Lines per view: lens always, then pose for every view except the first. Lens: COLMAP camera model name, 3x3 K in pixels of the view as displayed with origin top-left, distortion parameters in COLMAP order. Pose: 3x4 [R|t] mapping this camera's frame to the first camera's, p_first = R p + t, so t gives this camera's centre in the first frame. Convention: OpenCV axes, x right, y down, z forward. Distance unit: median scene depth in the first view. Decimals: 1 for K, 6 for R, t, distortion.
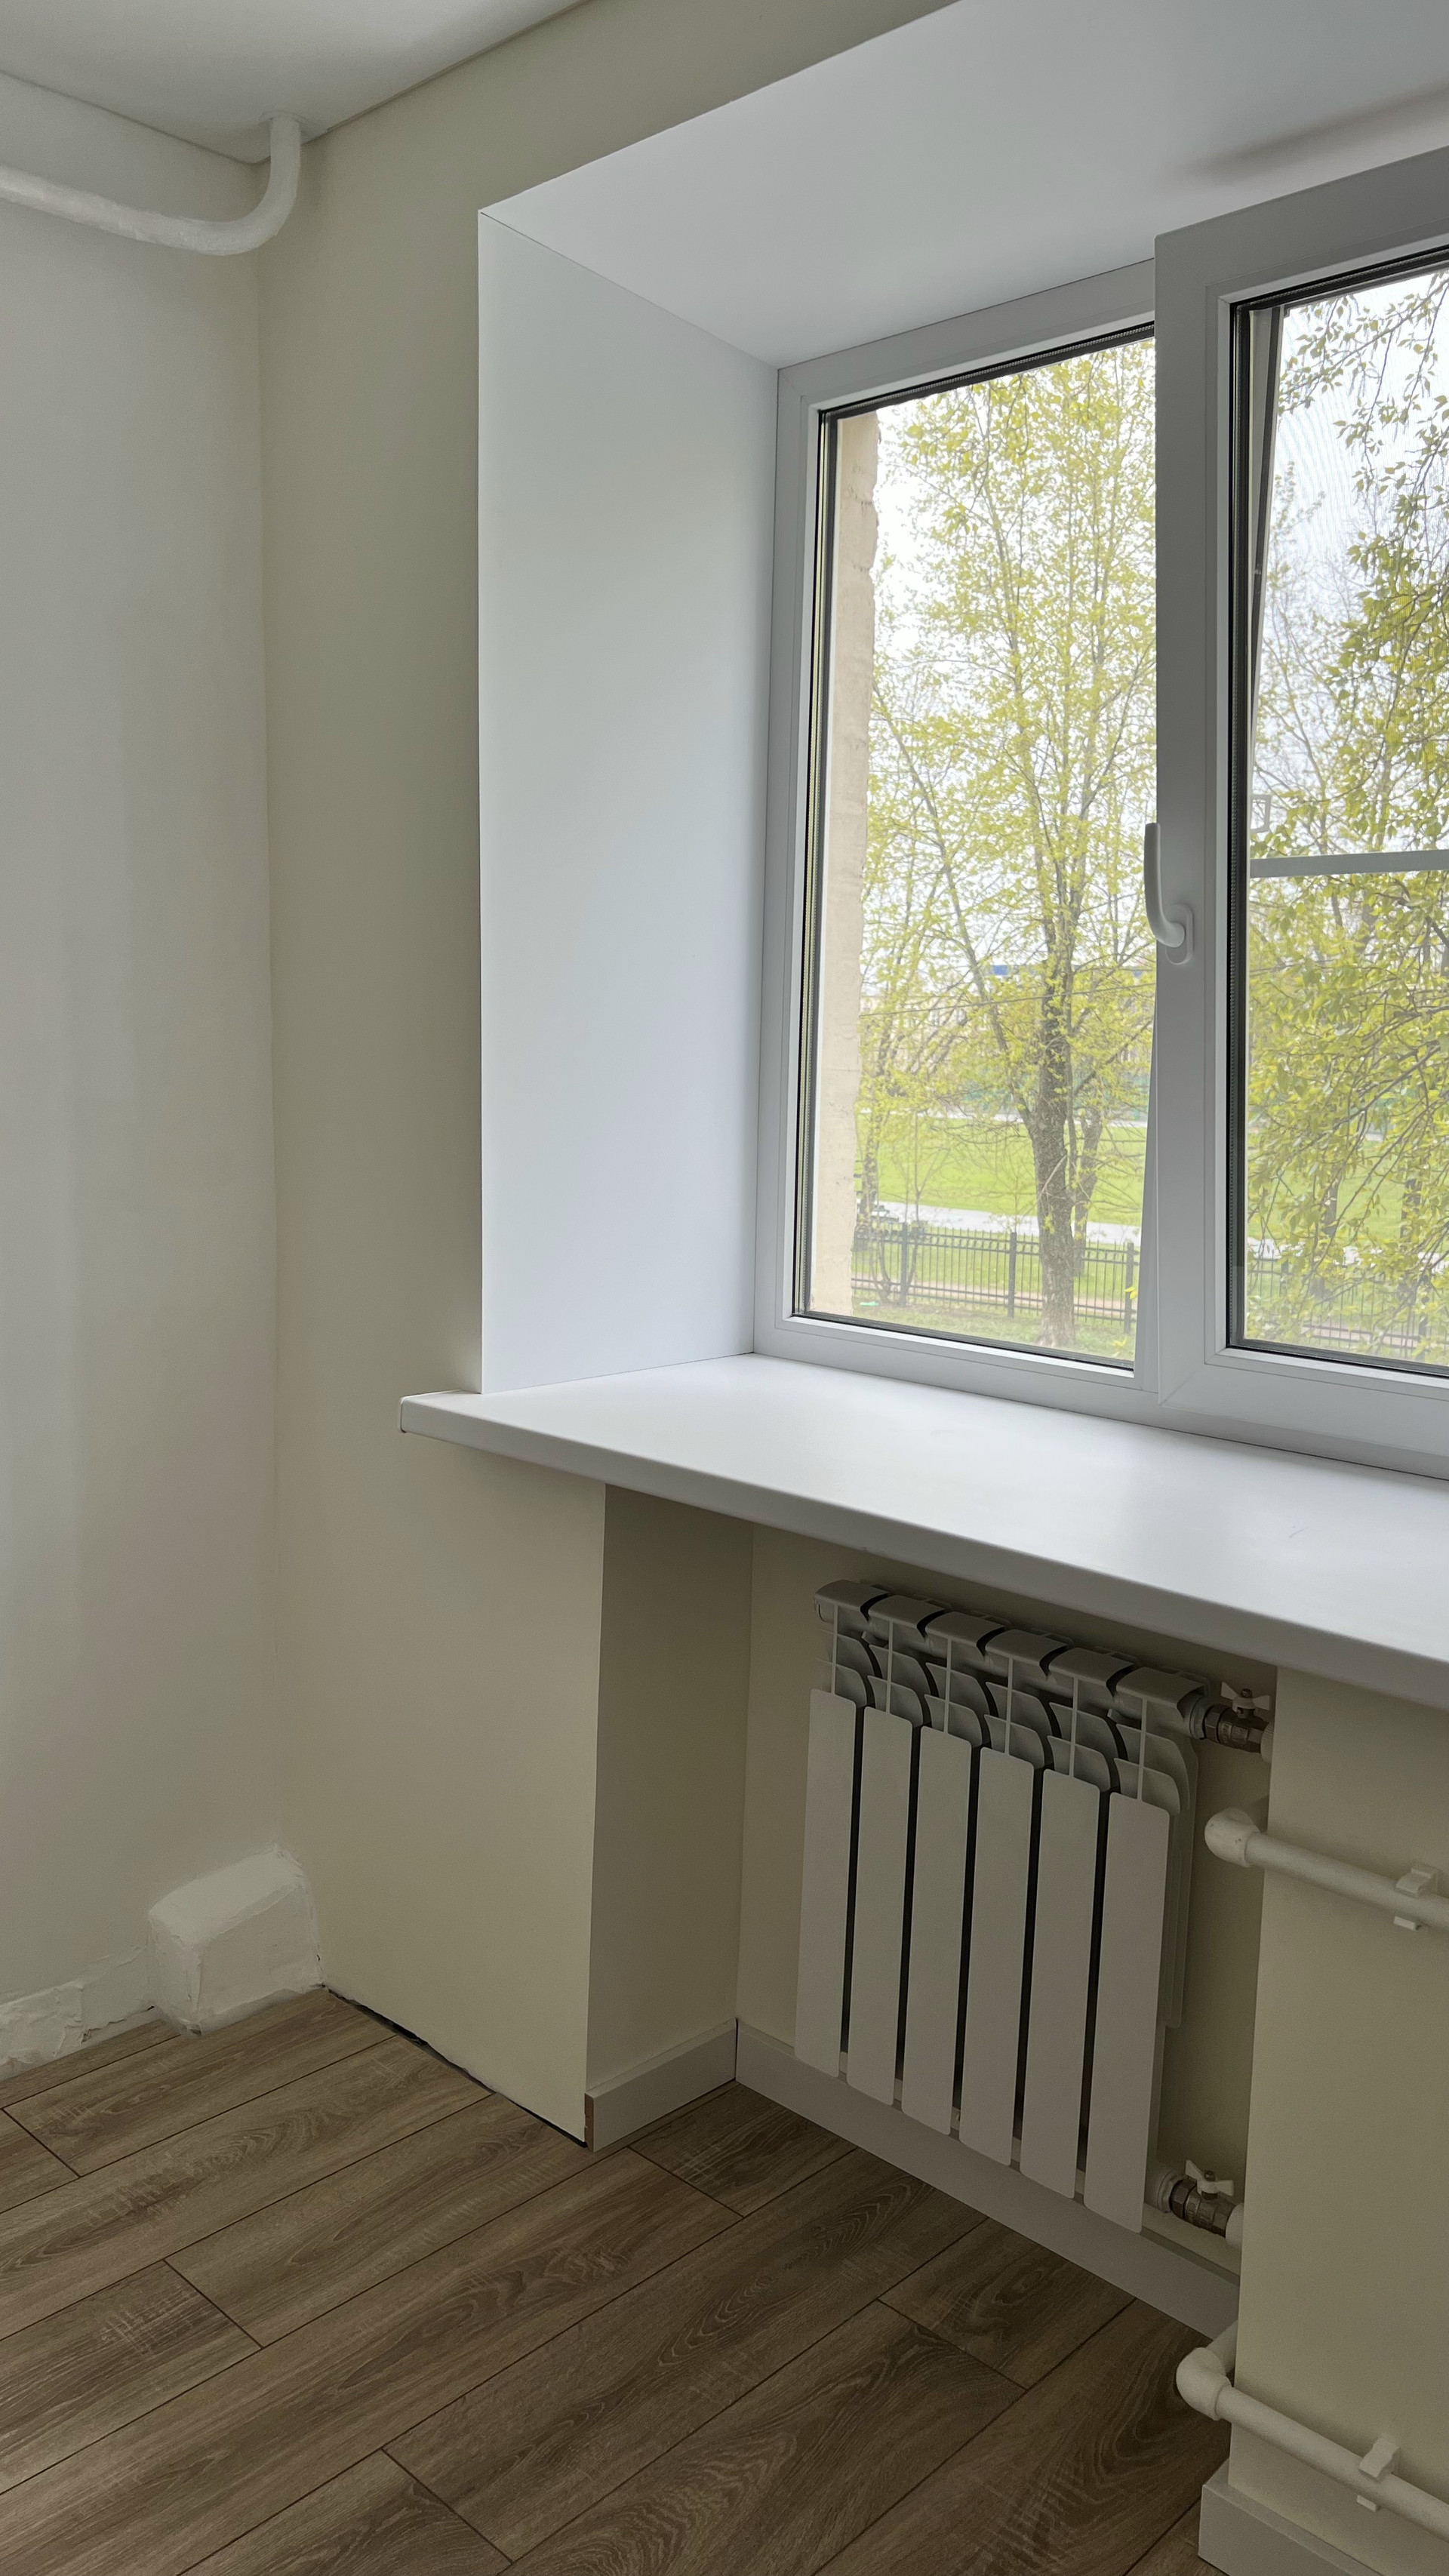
lens RADIAL K [[1930.6, 0, 690.8], [0, 1930.6, 1295.0], [0, 0, 1]] dist [-0.003436, -0.004676]
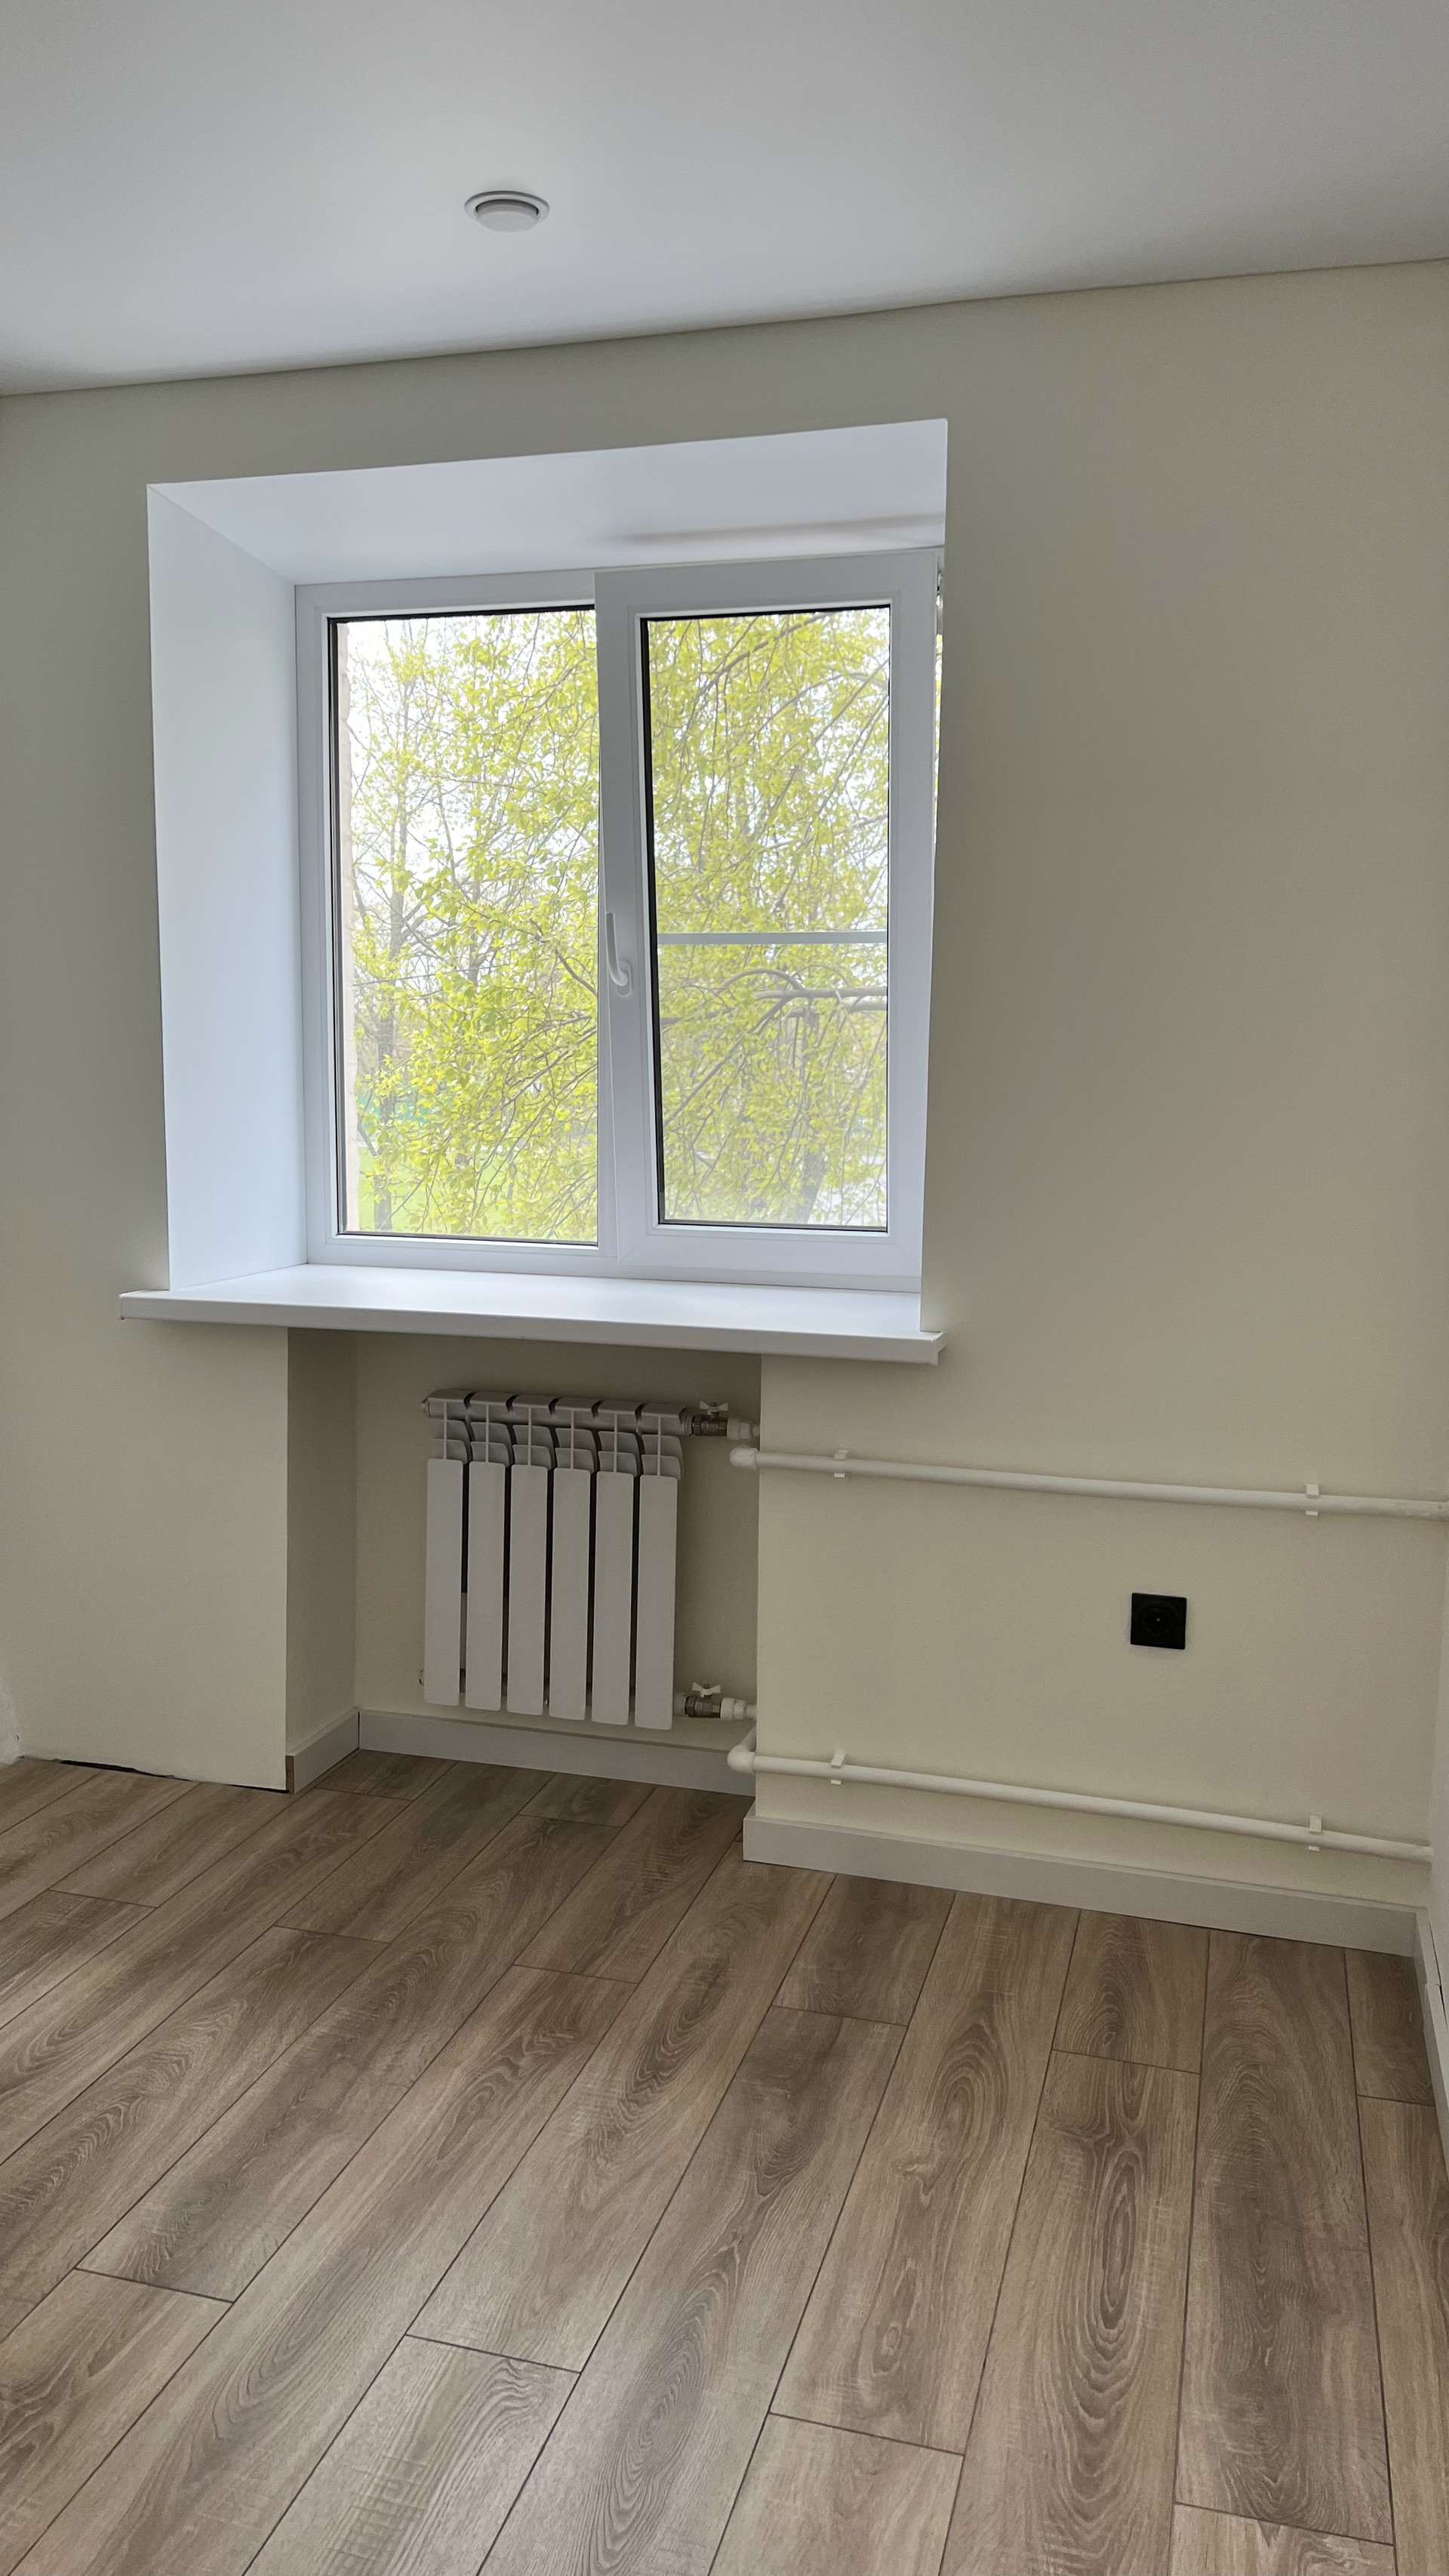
lens RADIAL K [[1930.6, 0, 690.8], [0, 1930.6, 1295.0], [0, 0, 1]] dist [-0.003436, -0.004676]
pose [[0.884326, -0.065606, 0.462237, -0.492334], [0.068234, 0.997608, 0.011052, 0.073987], [-0.461857, 0.021767, 0.886687, -0.517681]]
